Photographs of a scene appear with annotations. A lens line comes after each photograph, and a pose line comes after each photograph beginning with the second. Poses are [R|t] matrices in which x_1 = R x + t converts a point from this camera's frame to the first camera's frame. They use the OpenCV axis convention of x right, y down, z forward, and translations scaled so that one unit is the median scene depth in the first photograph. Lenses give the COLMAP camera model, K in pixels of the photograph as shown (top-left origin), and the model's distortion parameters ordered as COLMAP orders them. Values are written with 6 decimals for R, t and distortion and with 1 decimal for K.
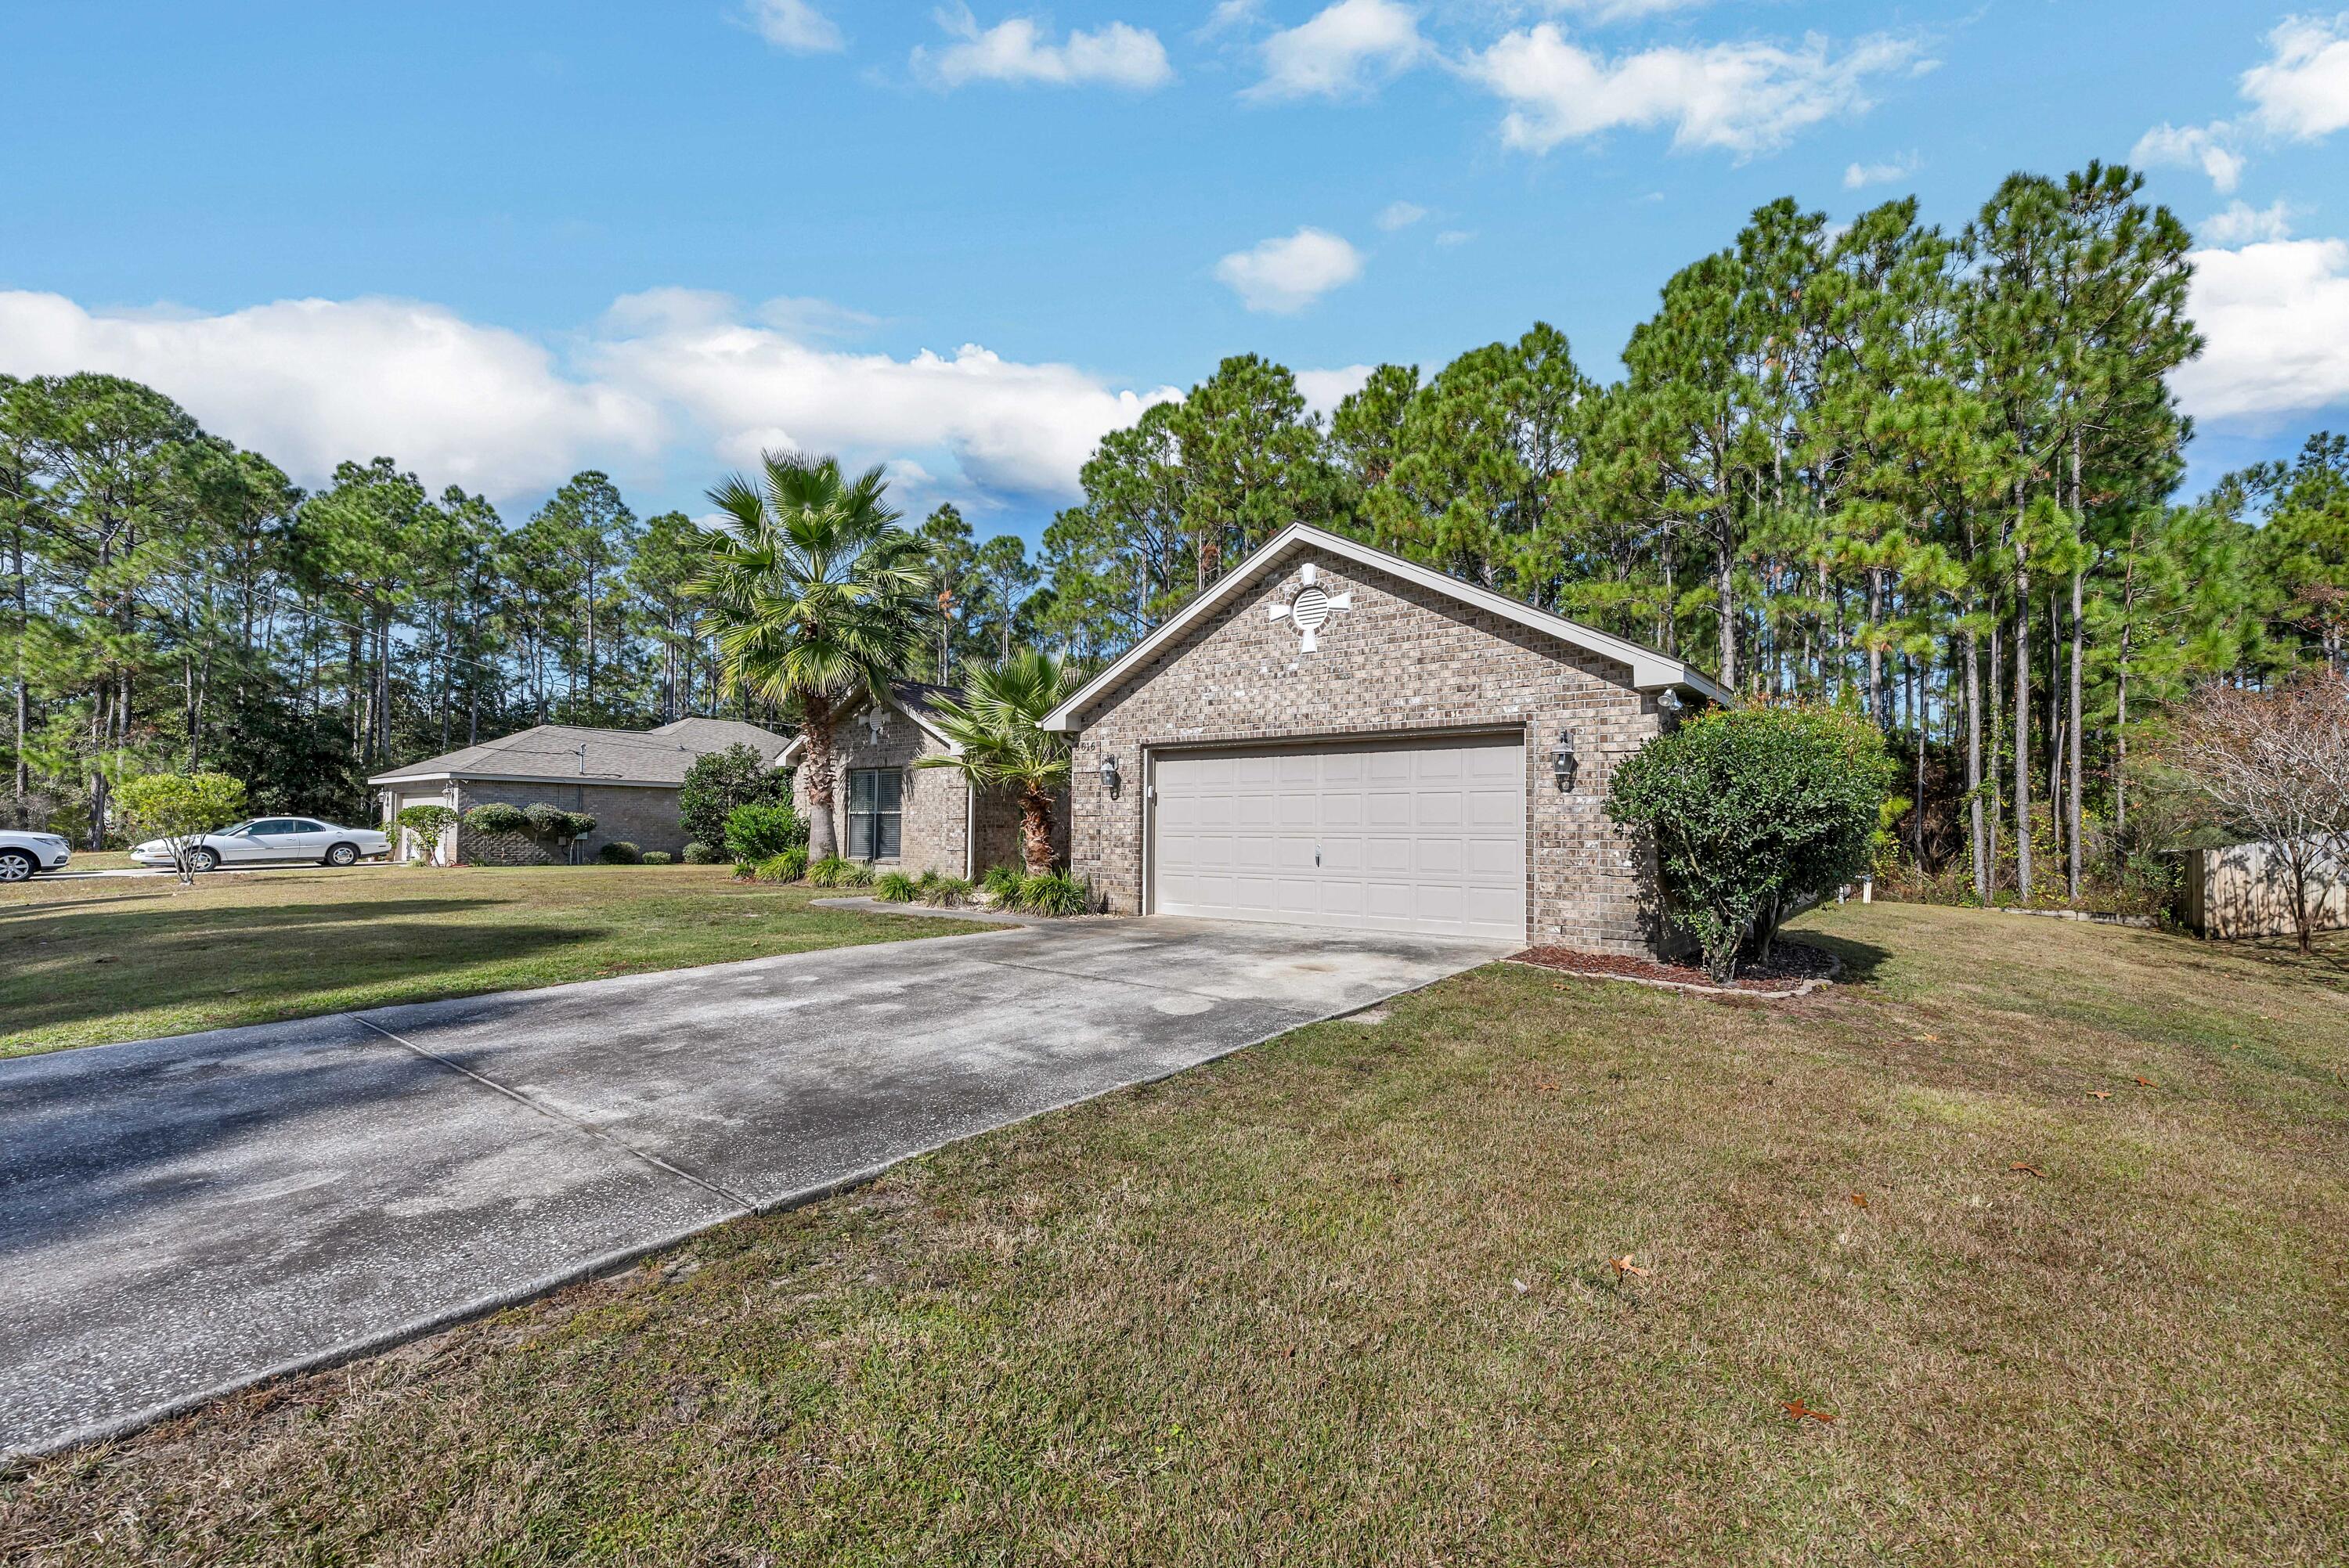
lens RADIAL K [[1121.7, 0, 1166.6], [0, 1121.7, 800.1], [0, 0, 1]] dist [-0.002376, -0.001371]
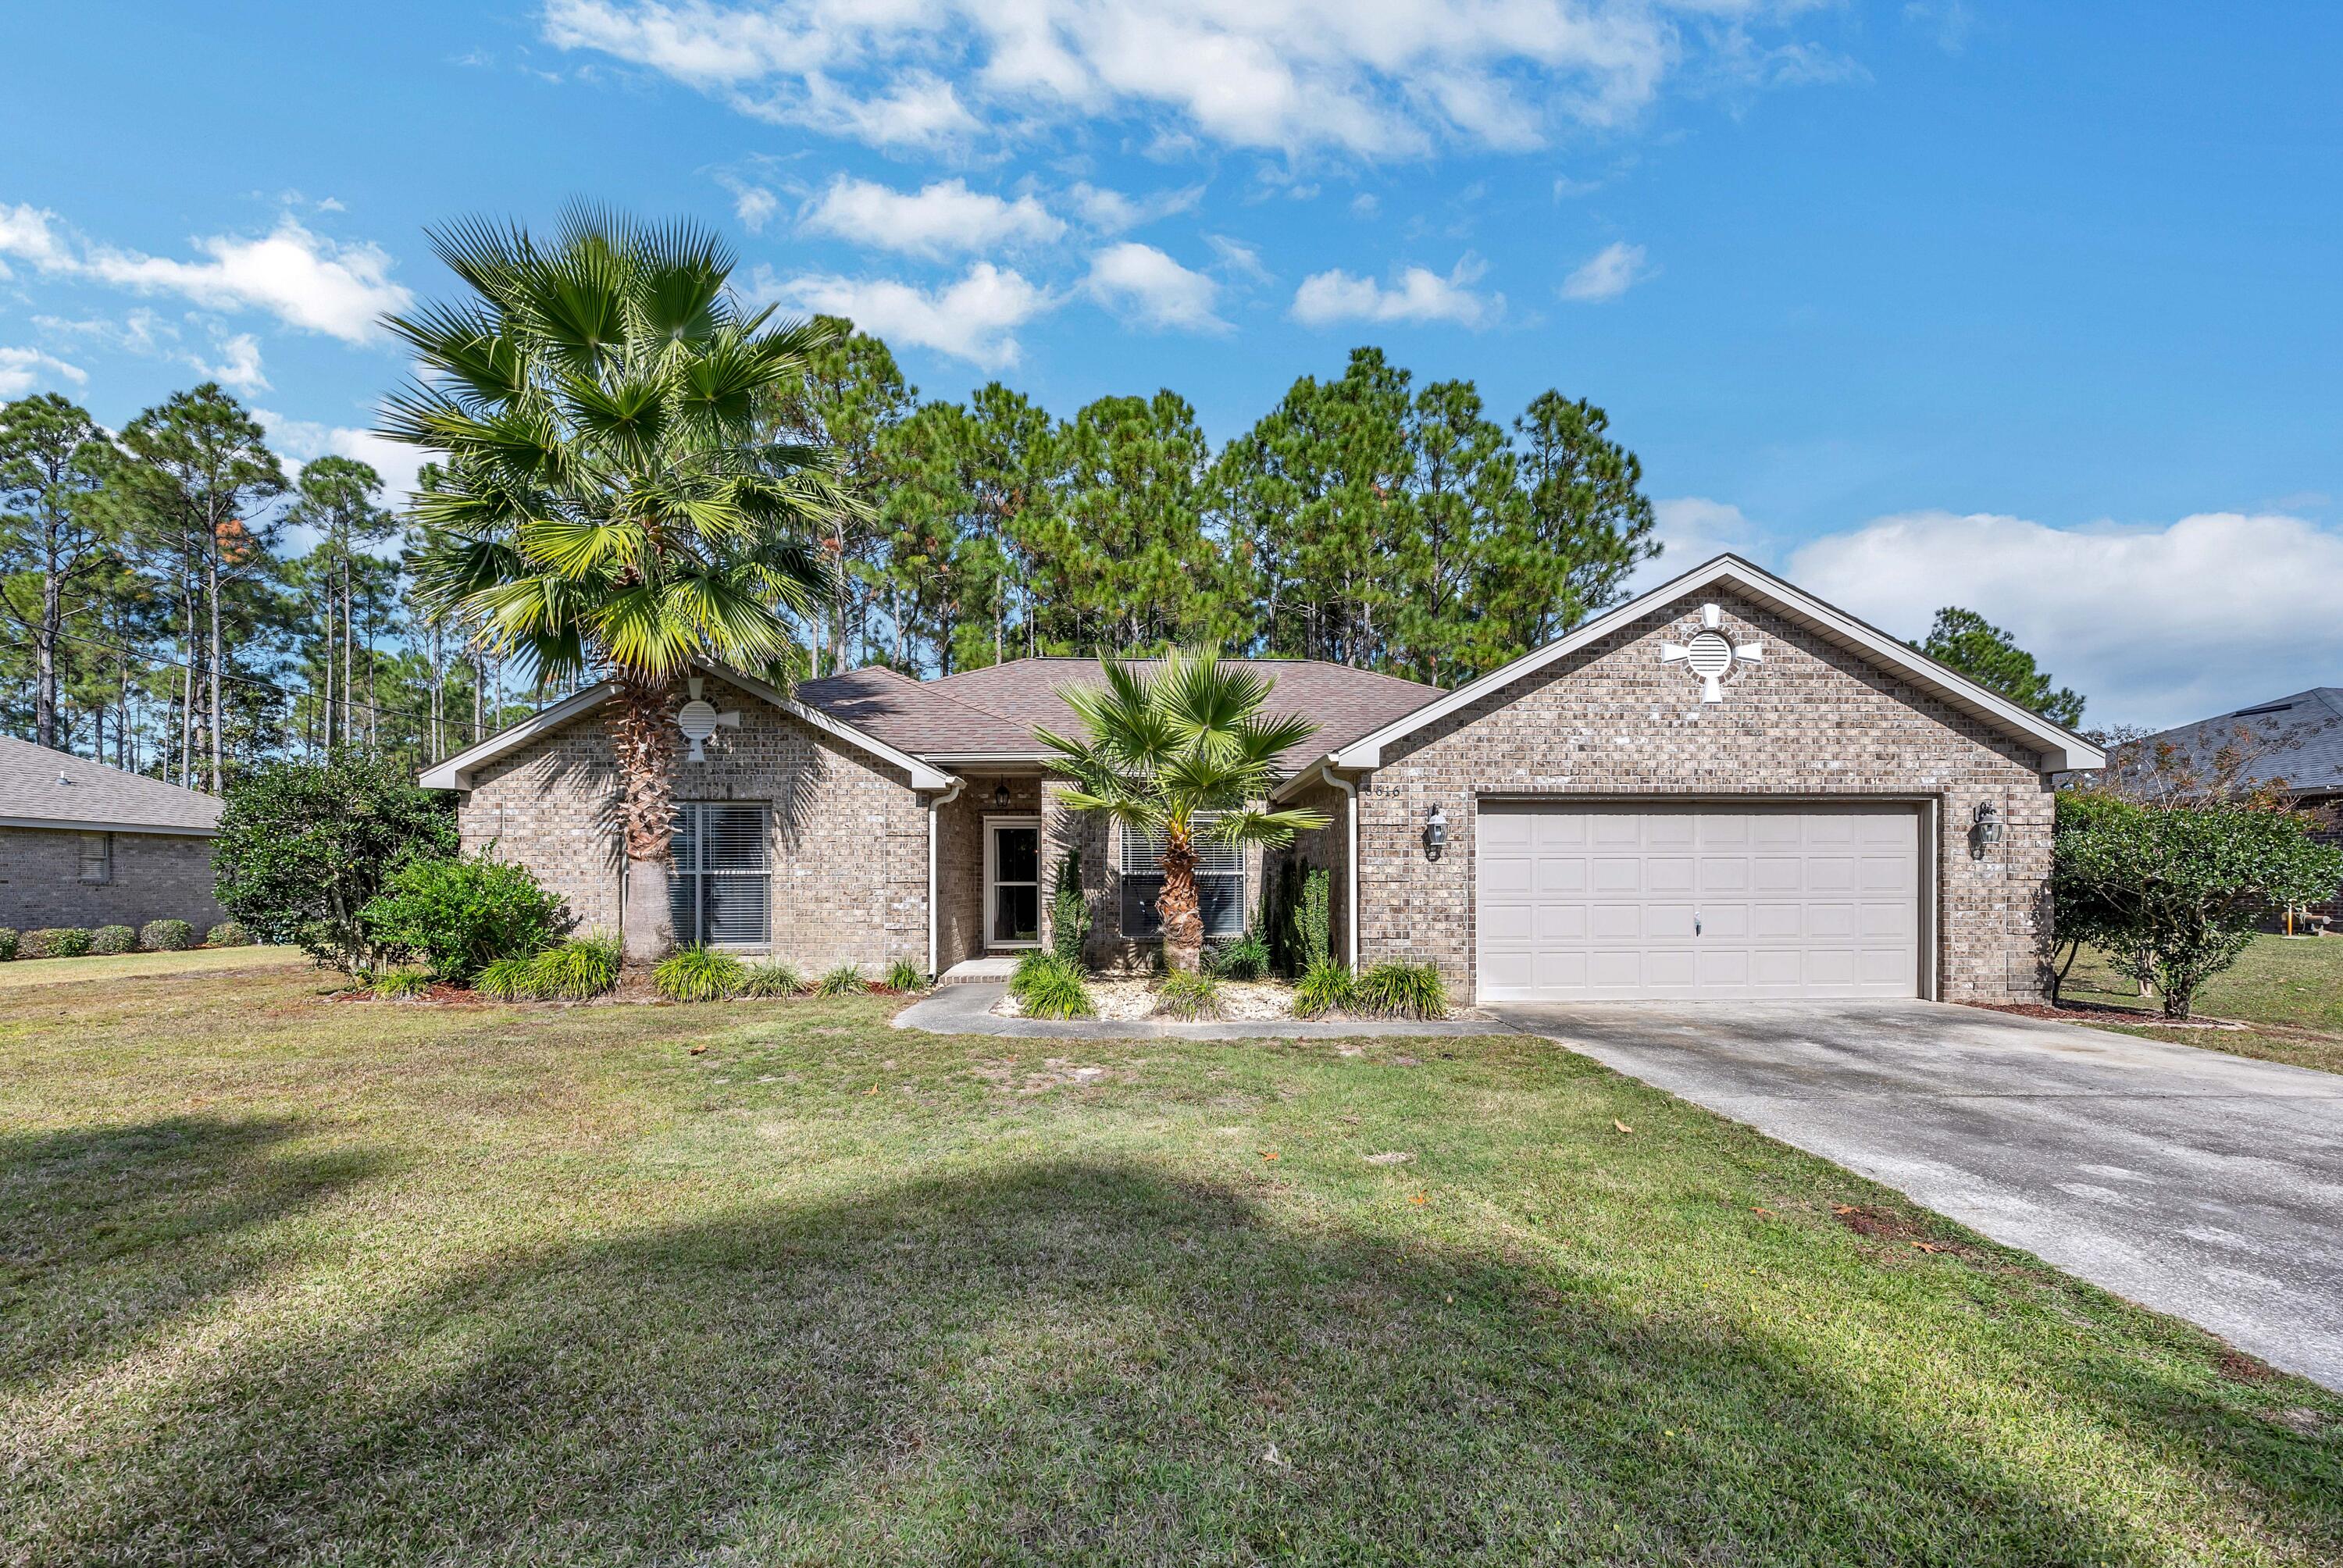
lens RADIAL K [[1036.3, 0, 1218.1], [0, 1036.3, 878.1], [0, 0, 1]] dist [-0.006045, -0.000115]
pose [[0.729232, -0.011252, 0.684174, -0.636658], [-0.010963, 0.999544, 0.028124, -0.007099], [-0.684178, -0.028009, 0.728777, 0.565332]]
